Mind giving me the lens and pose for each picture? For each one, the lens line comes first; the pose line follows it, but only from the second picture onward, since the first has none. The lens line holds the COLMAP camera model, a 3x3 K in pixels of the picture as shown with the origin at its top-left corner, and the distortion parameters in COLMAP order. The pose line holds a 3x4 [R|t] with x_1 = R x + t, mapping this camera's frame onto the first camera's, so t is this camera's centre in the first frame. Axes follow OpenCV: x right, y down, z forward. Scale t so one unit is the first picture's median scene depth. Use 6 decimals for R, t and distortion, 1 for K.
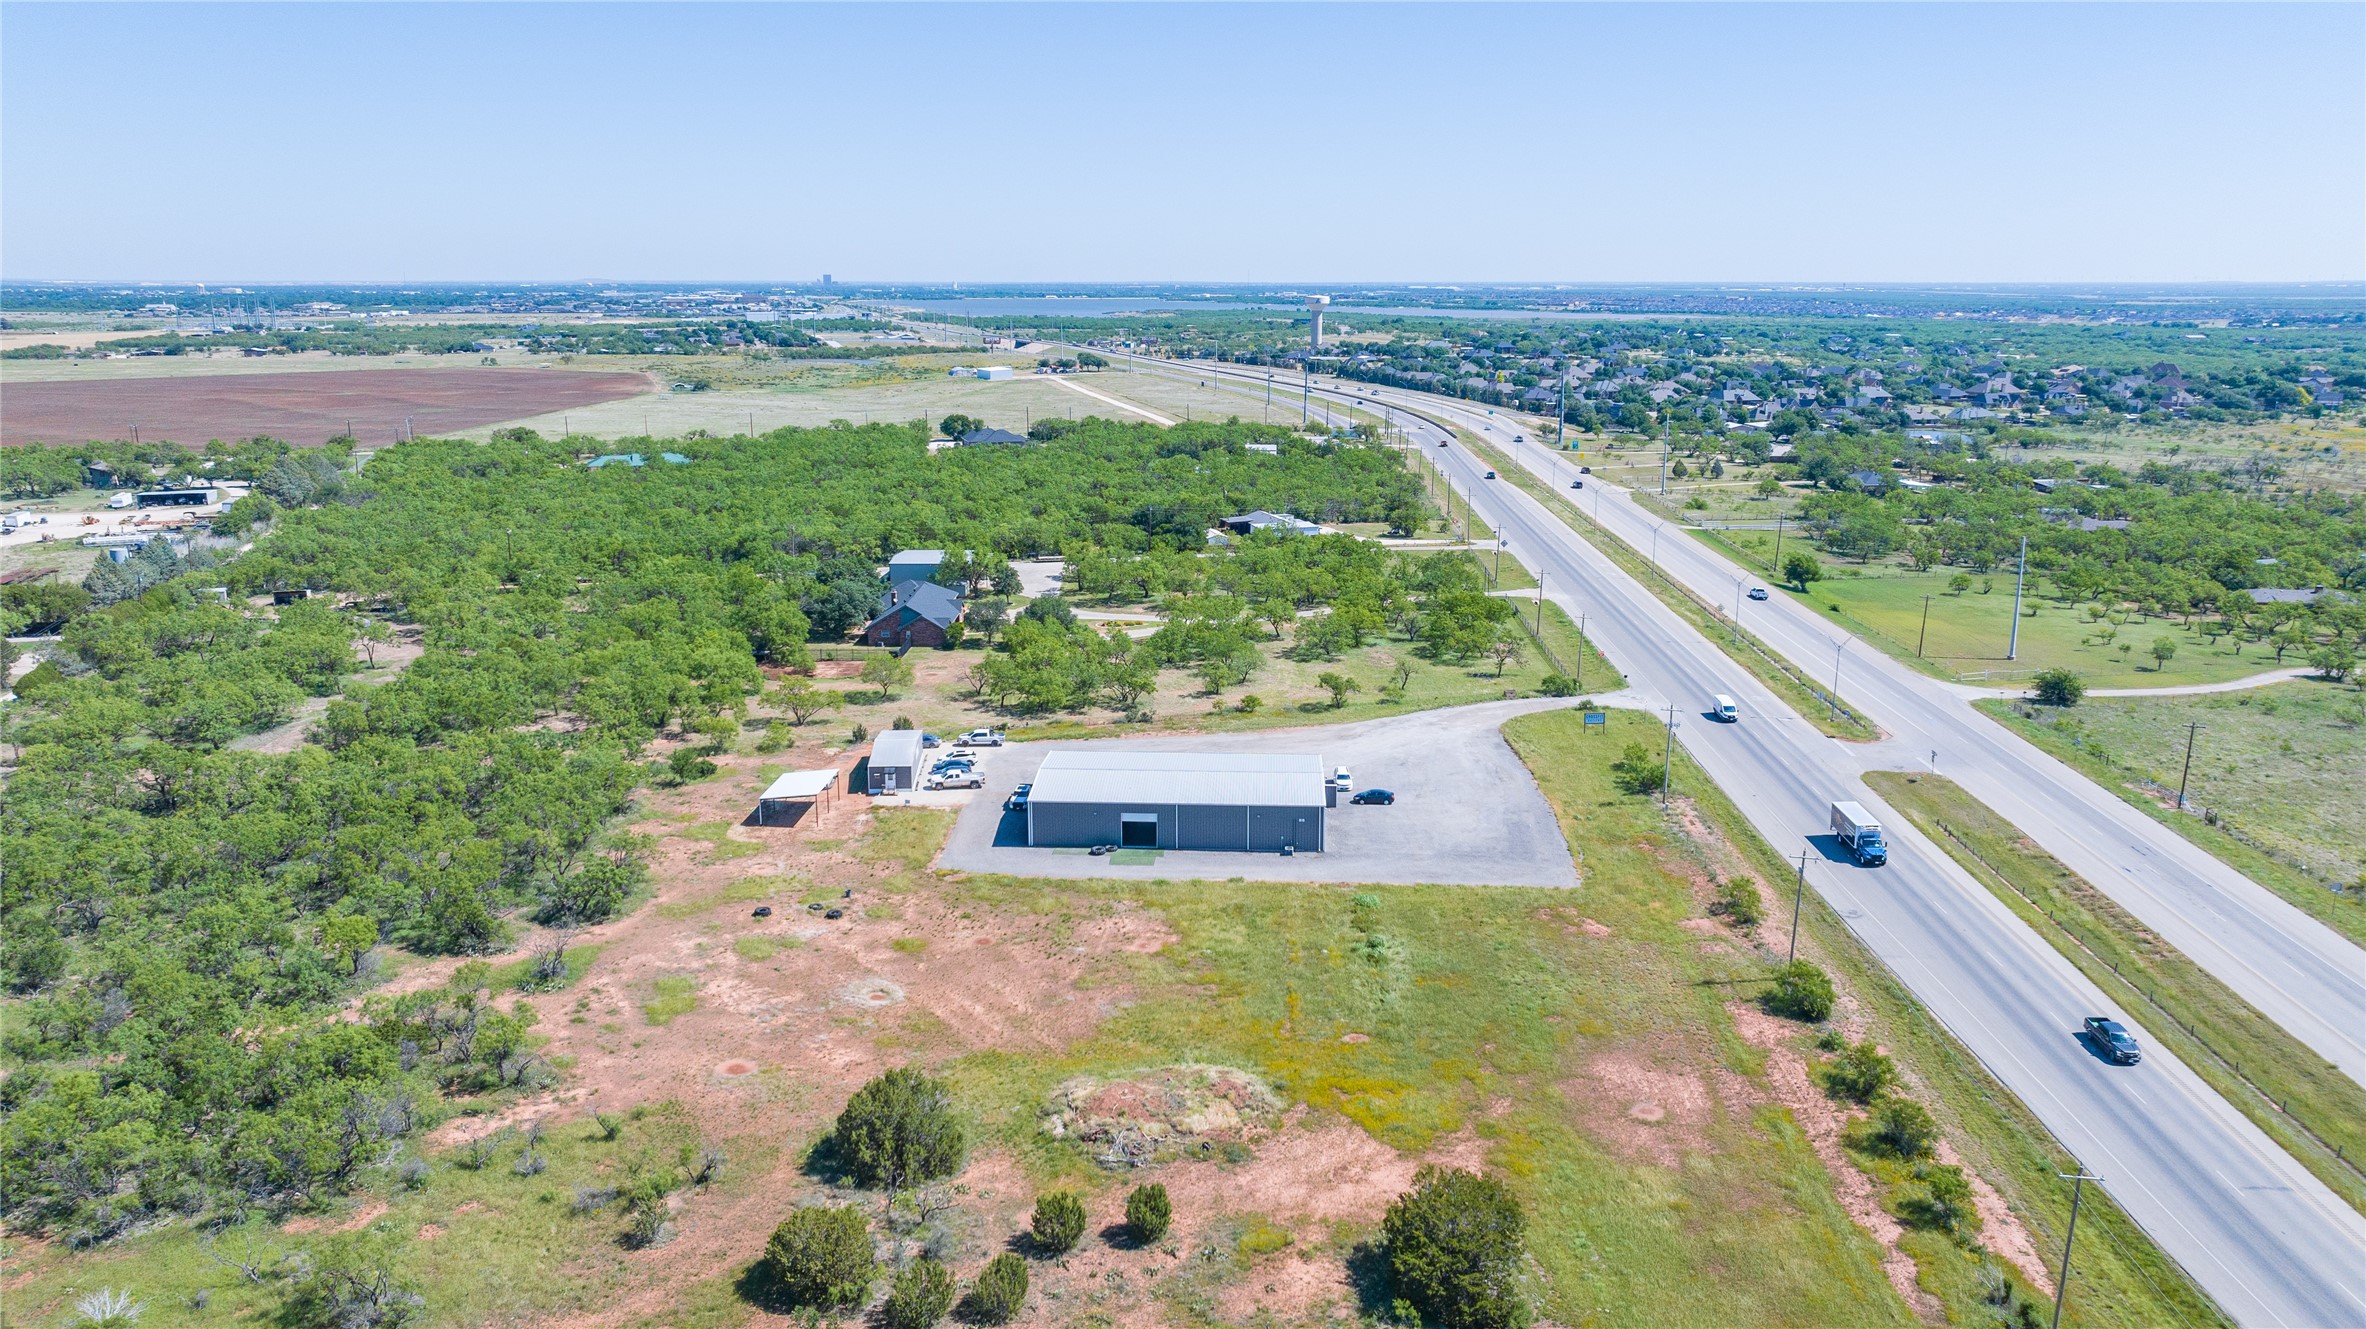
lens RADIAL K [[1708.3, 0, 1190.5], [0, 1708.3, 669.6], [0, 0, 1]] dist [-0.009531, -0.000153]
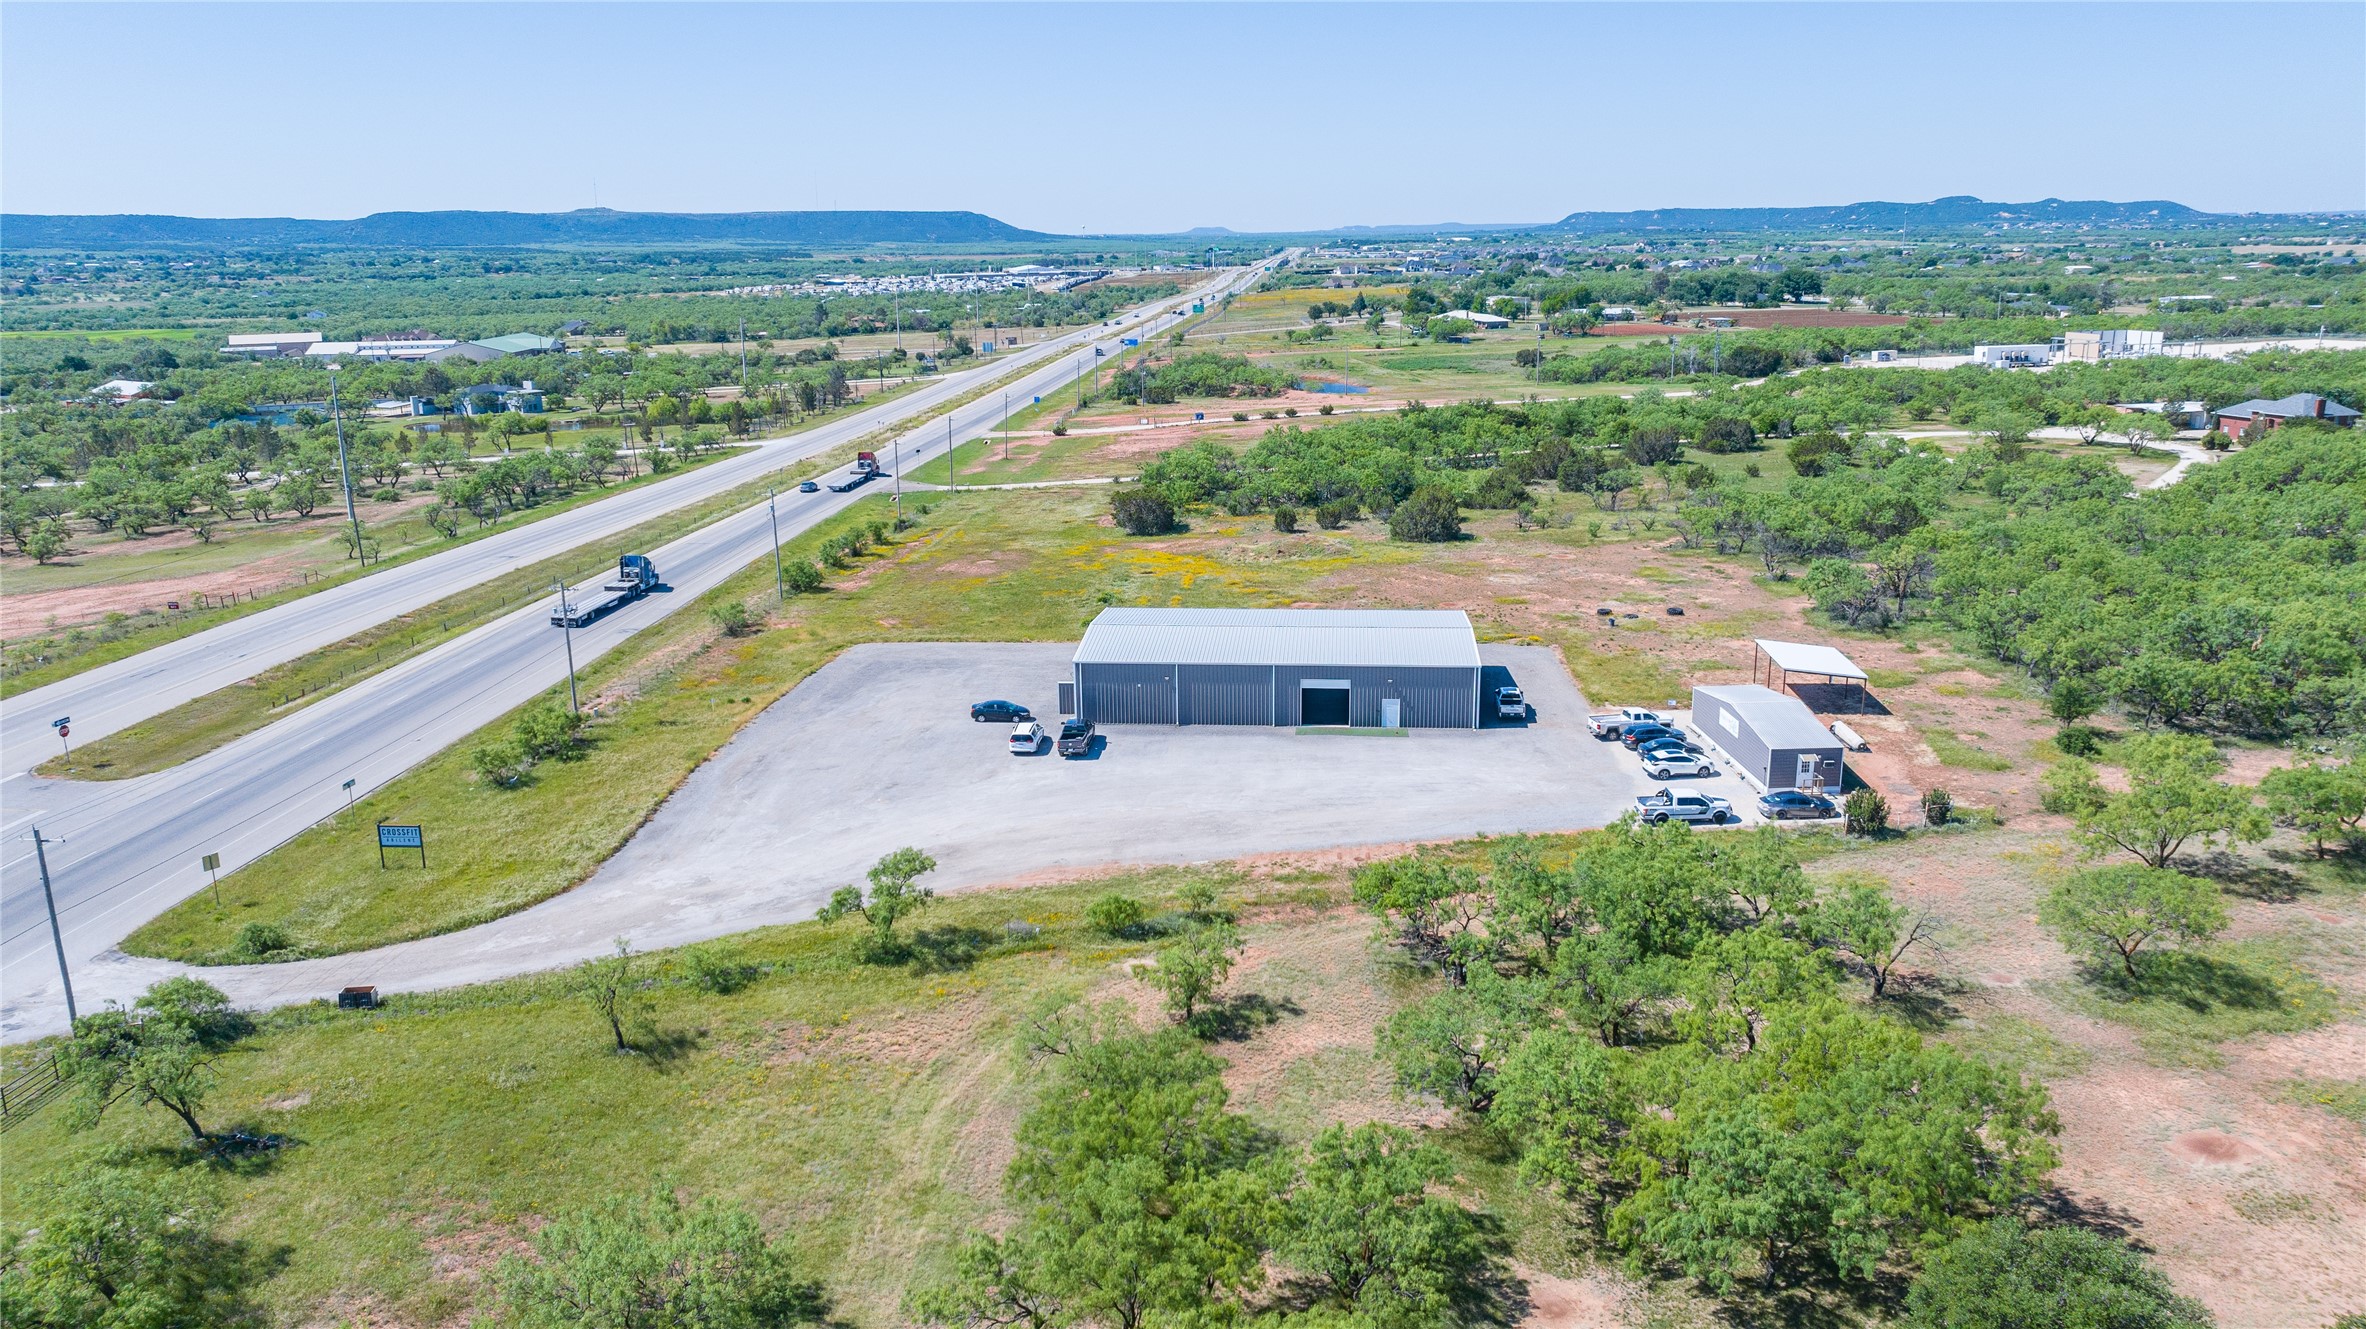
lens RADIAL K [[1683.6, 0, 1188.7], [0, 1683.6, 666.2], [0, 0, 1]] dist [-0.037581, 0.058944]
pose [[-0.999047, -0.005124, 0.043334, 0.003063], [0.015614, 0.885361, 0.464643, -0.277231], [-0.040747, 0.464877, -0.884437, 1.725848]]
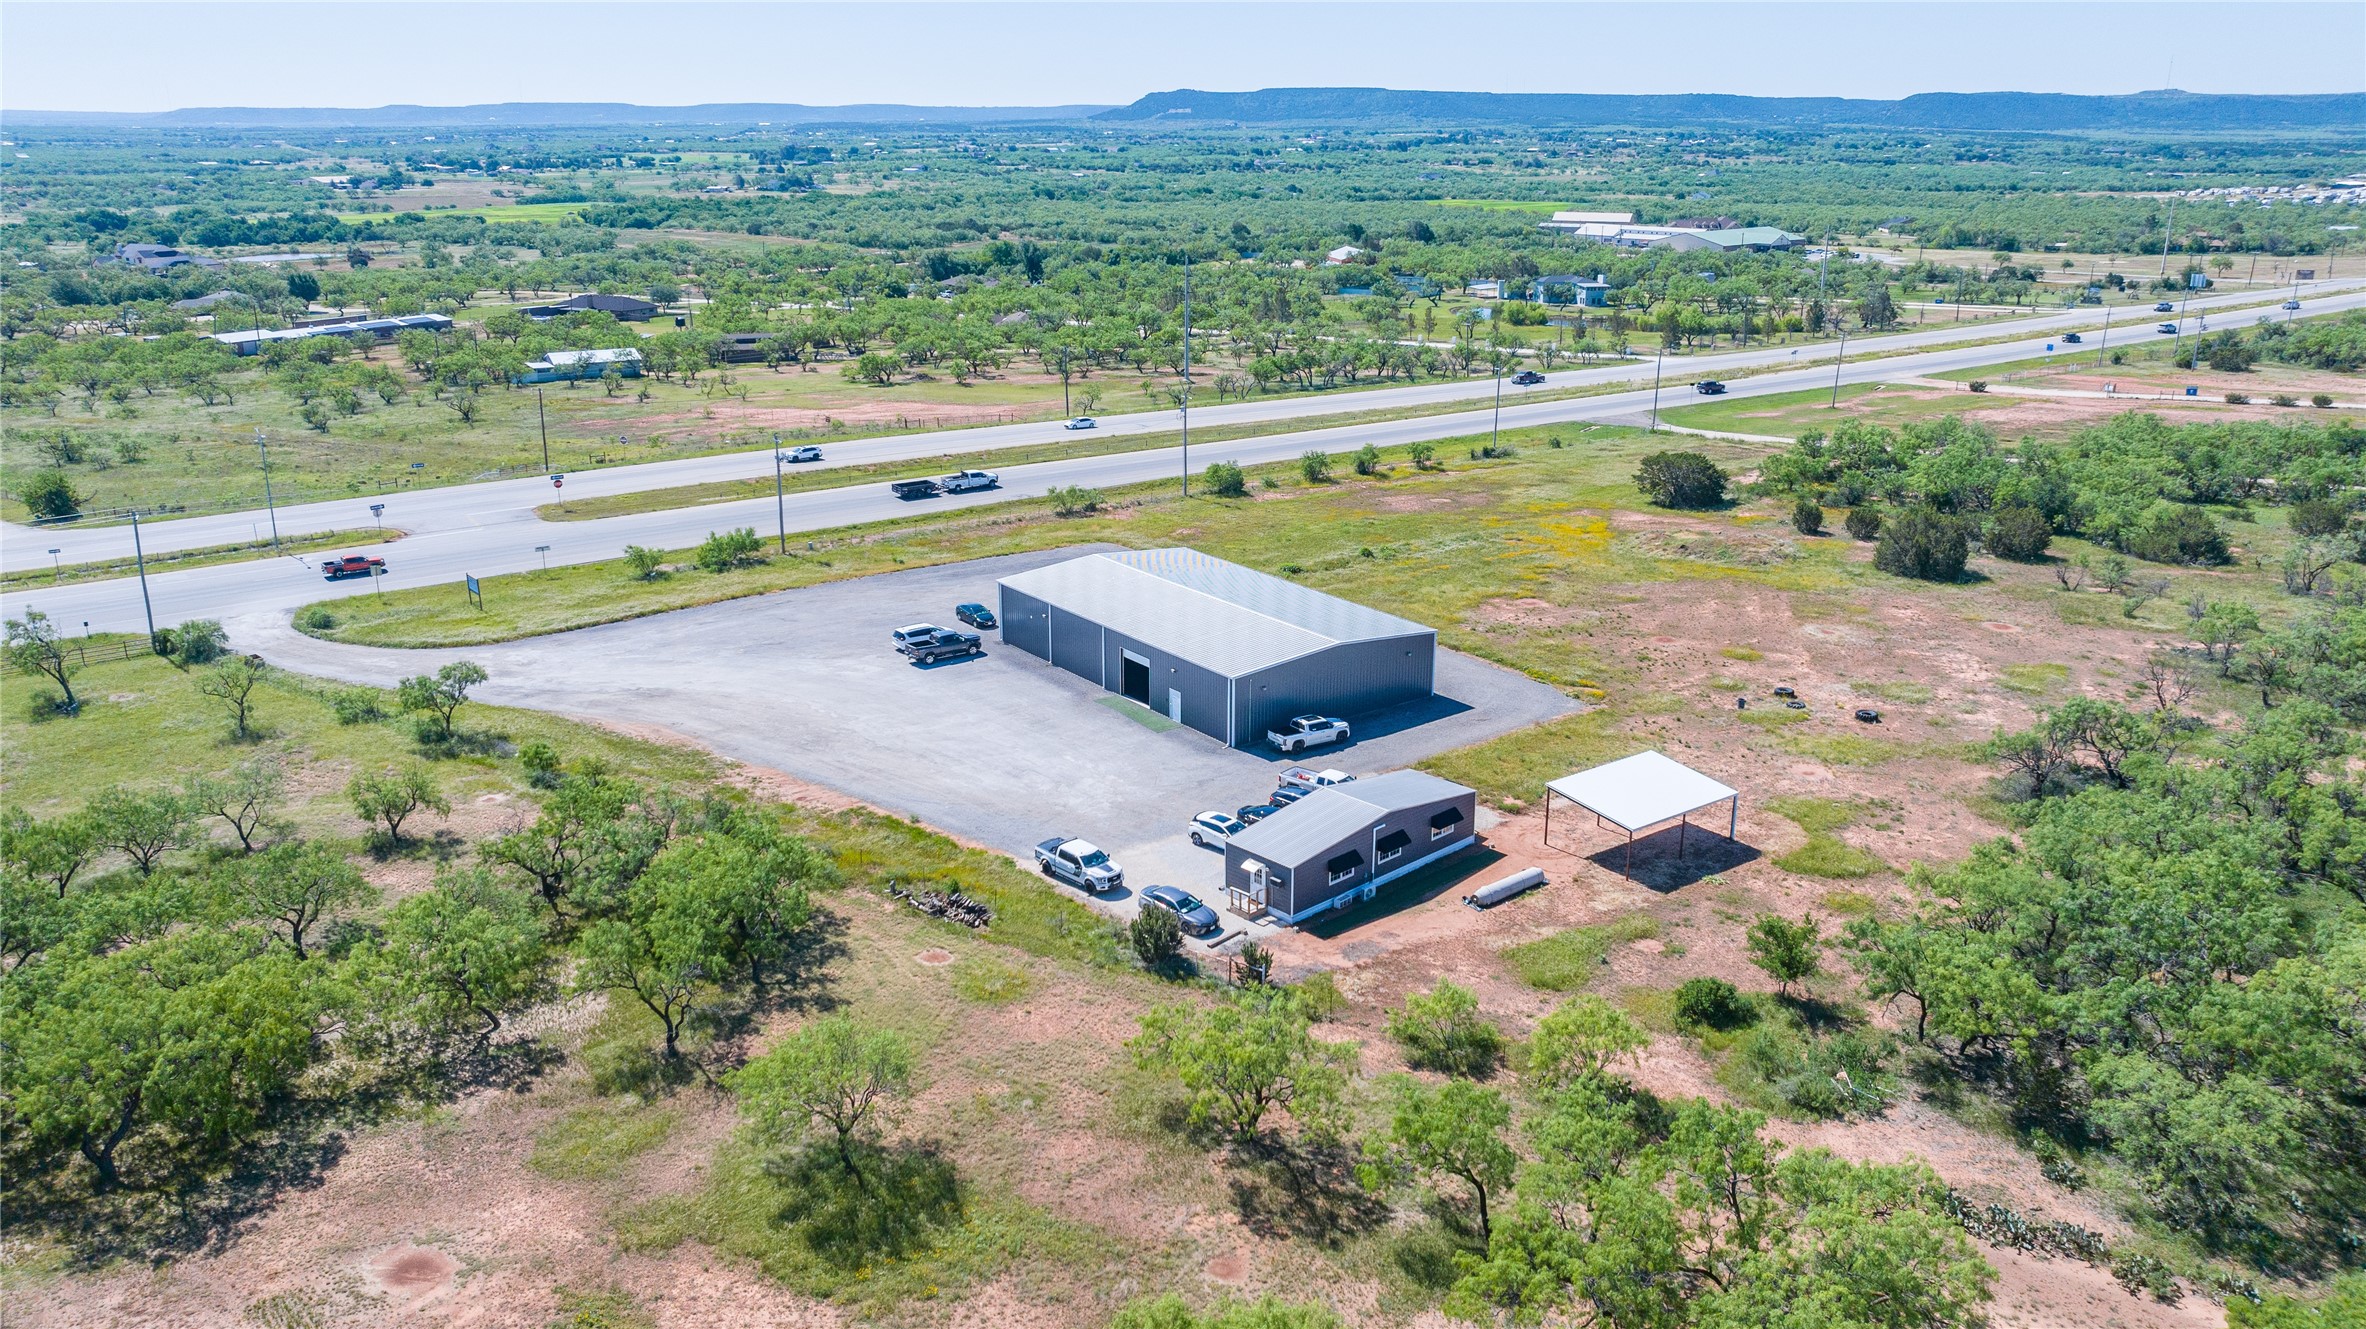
lens RADIAL K [[1682.1, 0, 1183.0], [0, 1682.1, 664.5], [0, 0, 1]] dist [-0.009810, -0.003435]
pose [[-0.623814, -0.244849, 0.742230, -0.545540], [0.175292, 0.881639, 0.438162, -0.233110], [-0.761662, 0.403438, -0.507058, 1.430330]]
